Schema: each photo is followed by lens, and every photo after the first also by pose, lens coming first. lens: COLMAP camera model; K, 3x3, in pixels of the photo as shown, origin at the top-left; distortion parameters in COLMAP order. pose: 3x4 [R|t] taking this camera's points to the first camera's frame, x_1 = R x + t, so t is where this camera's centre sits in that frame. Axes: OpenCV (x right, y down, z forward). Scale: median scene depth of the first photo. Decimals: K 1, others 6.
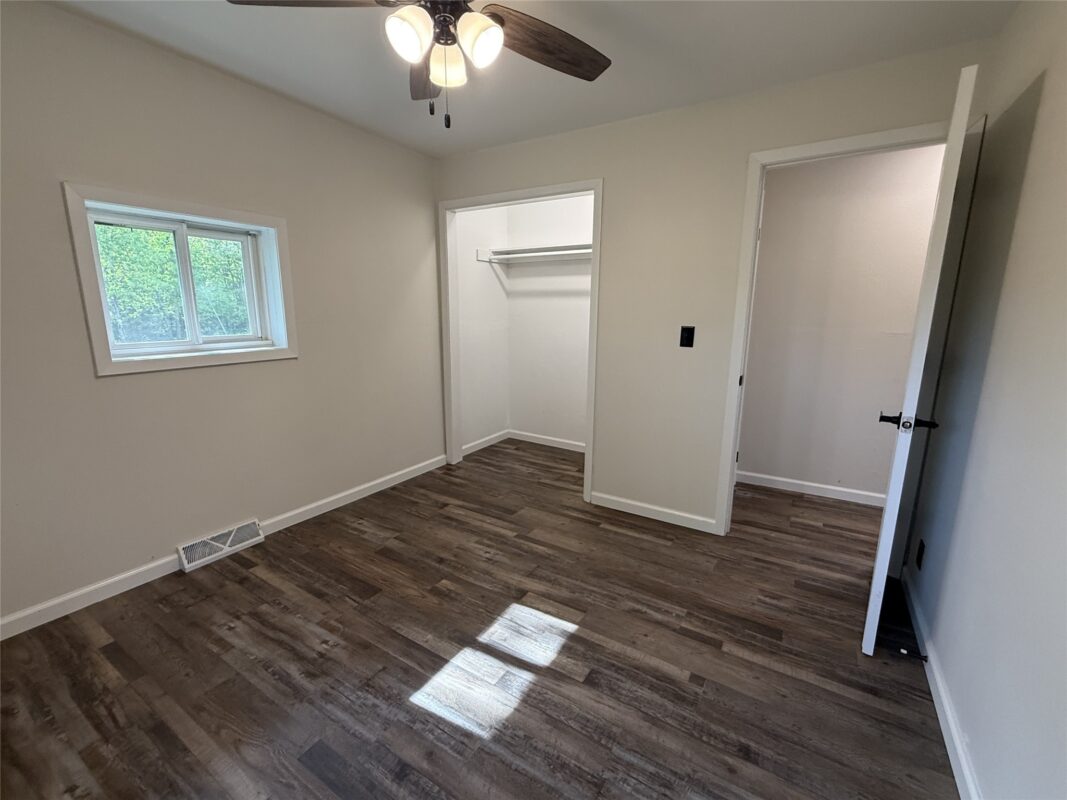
lens RADIAL K [[436.4, 0, 529.5], [0, 436.4, 398.8], [0, 0, 1]] dist [0.001063, 0.000671]
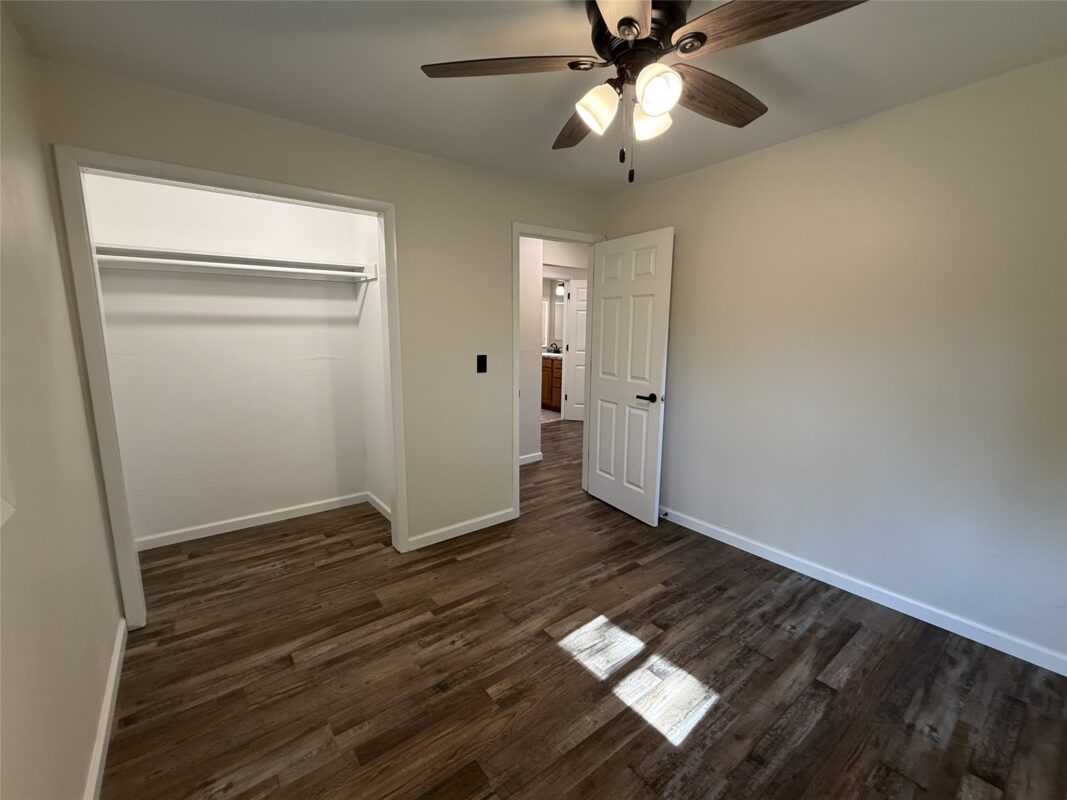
lens RADIAL K [[426.5, 0, 533.5], [0, 426.5, 400.0], [0, 0, 1]] dist [-0.000813, -0.000153]
pose [[0.390568, -0.159914, 0.906578, -0.770943], [0.189522, 0.977669, 0.090805, -0.154198], [-0.900854, 0.136351, 0.412153, 0.524869]]
